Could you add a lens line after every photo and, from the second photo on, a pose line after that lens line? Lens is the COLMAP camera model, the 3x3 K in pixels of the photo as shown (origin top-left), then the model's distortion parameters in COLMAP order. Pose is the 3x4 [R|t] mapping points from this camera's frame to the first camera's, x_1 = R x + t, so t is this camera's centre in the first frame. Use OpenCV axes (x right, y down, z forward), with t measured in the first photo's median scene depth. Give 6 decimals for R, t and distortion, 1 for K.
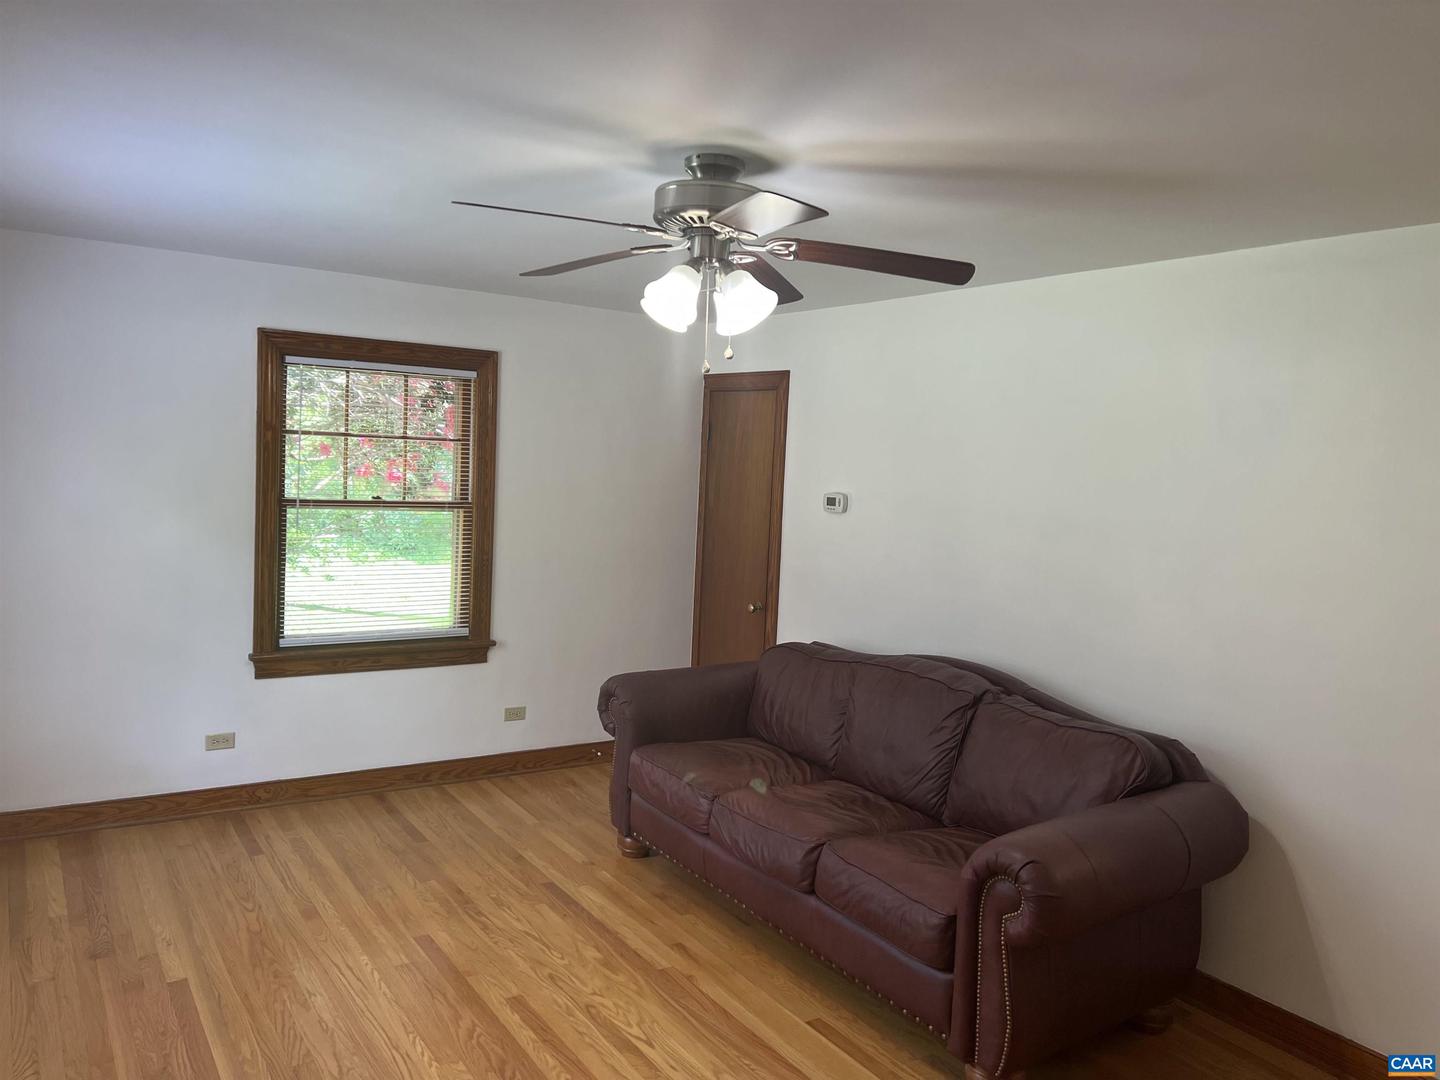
lens RADIAL K [[1089.3, 0, 710.4], [0, 1089.3, 547.3], [0, 0, 1]] dist [0.075155, -0.059263]
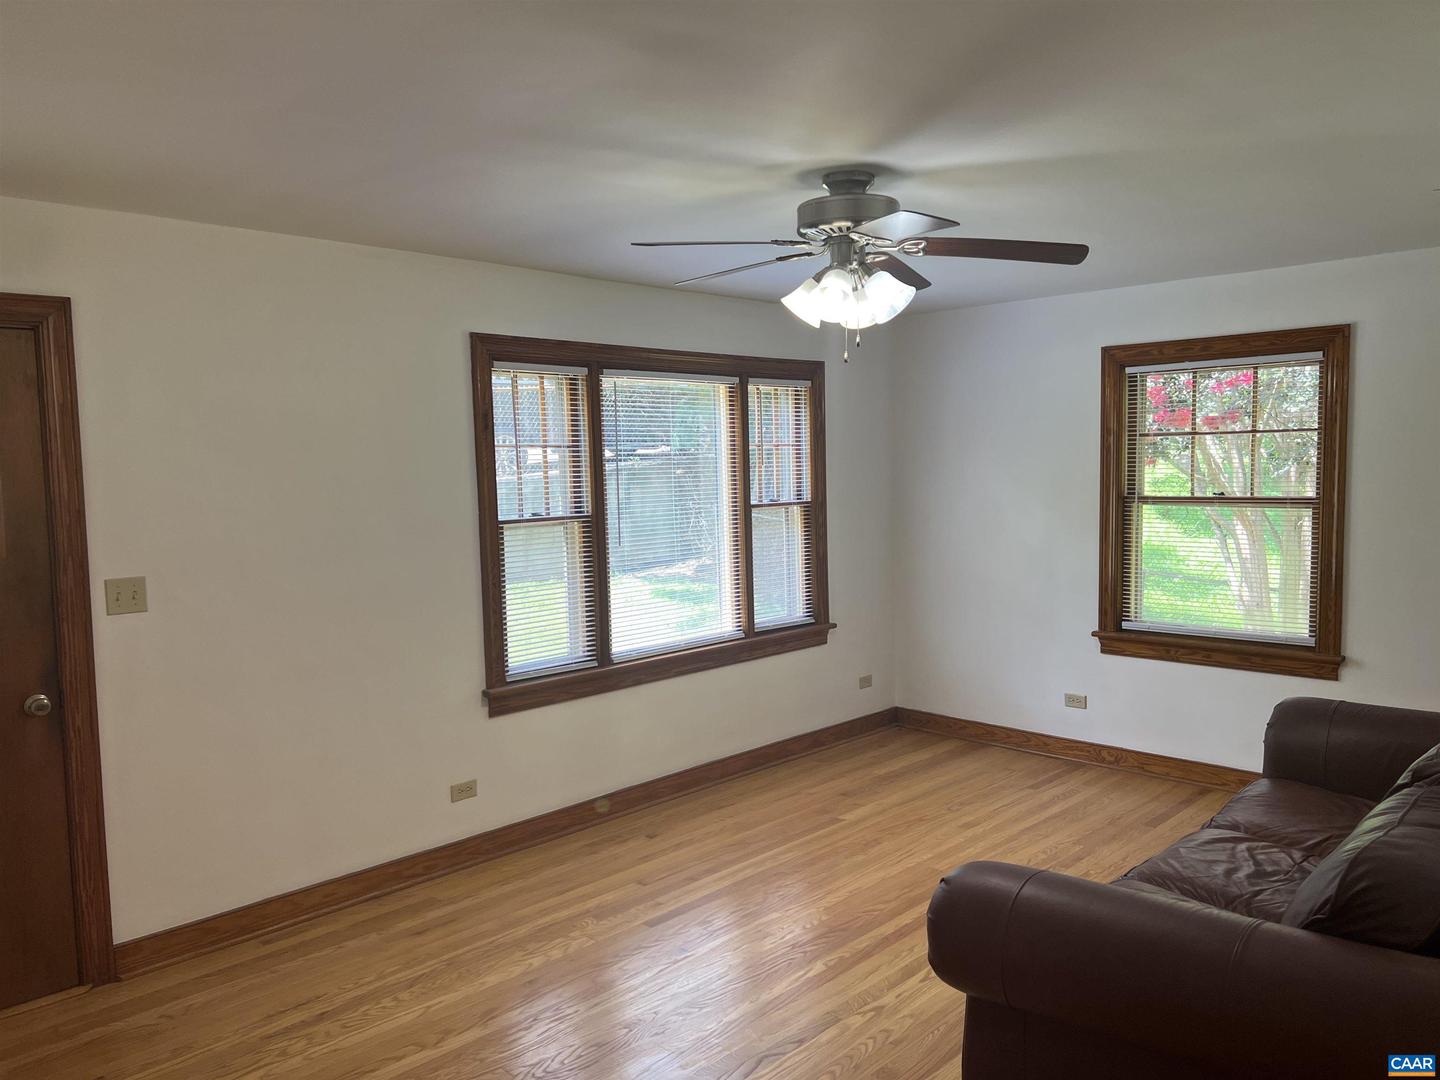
lens RADIAL K [[1089.3, 0, 710.4], [0, 1089.3, 547.3], [0, 0, 1]] dist [0.075155, -0.059263]
pose [[0.211478, 0.027691, -0.976991, 0.670830], [-0.051245, 0.998538, 0.017209, 0.011403], [0.976039, 0.046426, 0.212587, 0.381561]]
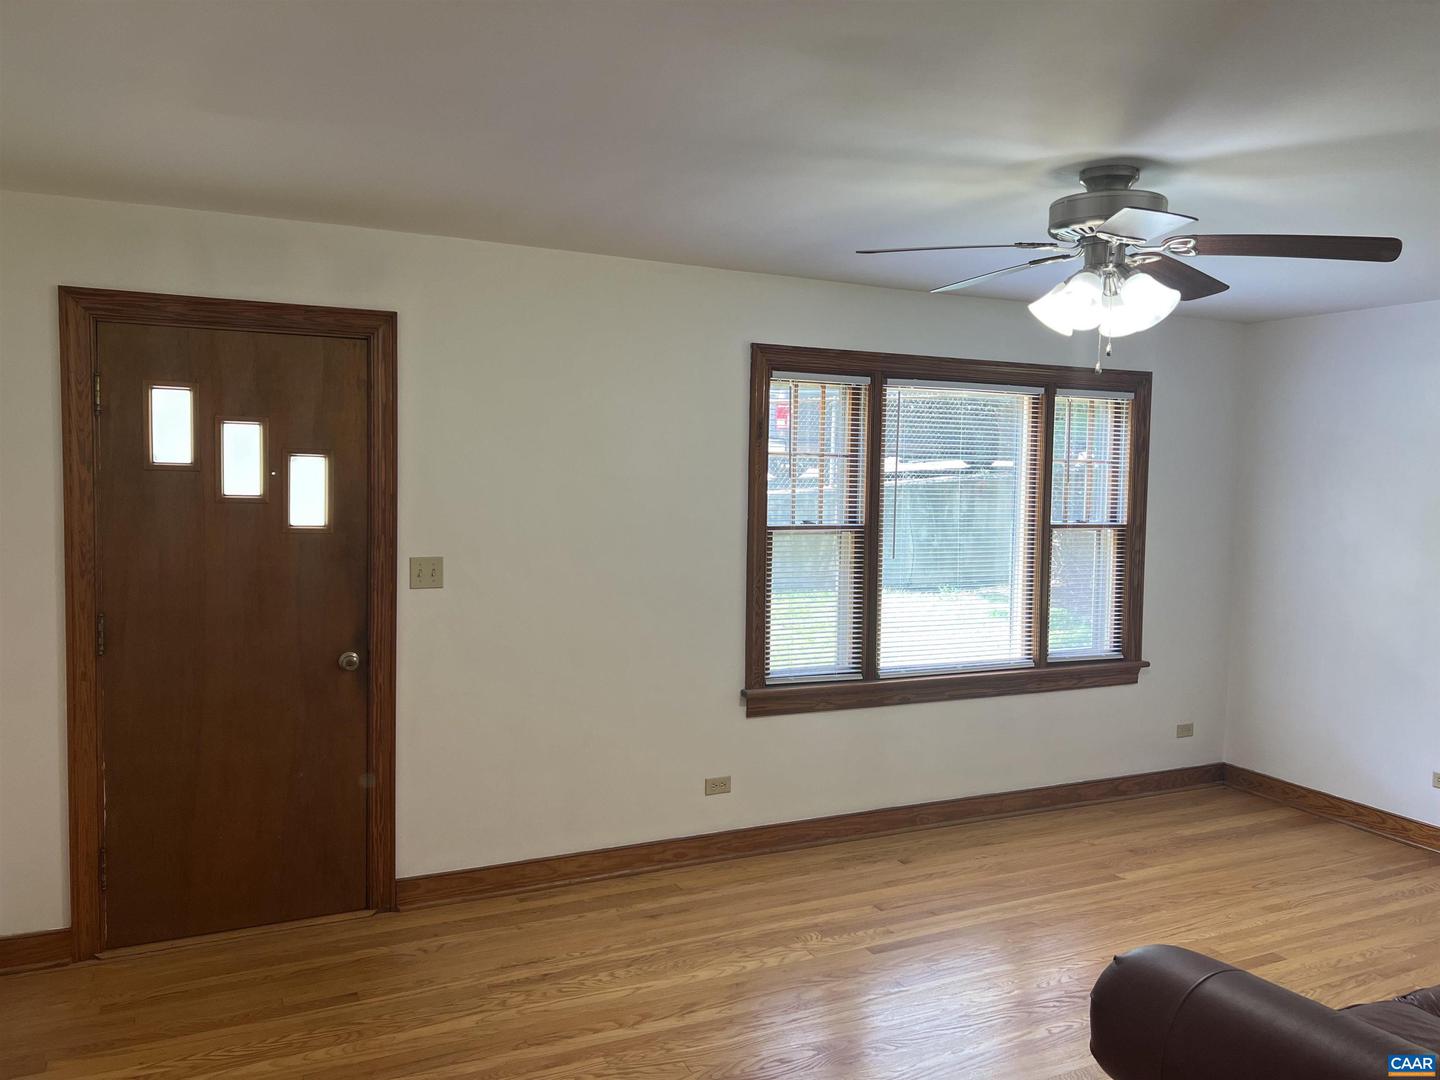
lens RADIAL K [[1093.4, 0, 720.0], [0, 1093.4, 540.0], [0, 0, 1]] dist [0.103005, -0.120488]
pose [[-0.118178, 0.016192, -0.992860, 0.671359], [-0.109281, 0.993582, 0.029211, 0.002034], [0.986961, 0.111953, -0.115650, 0.480238]]
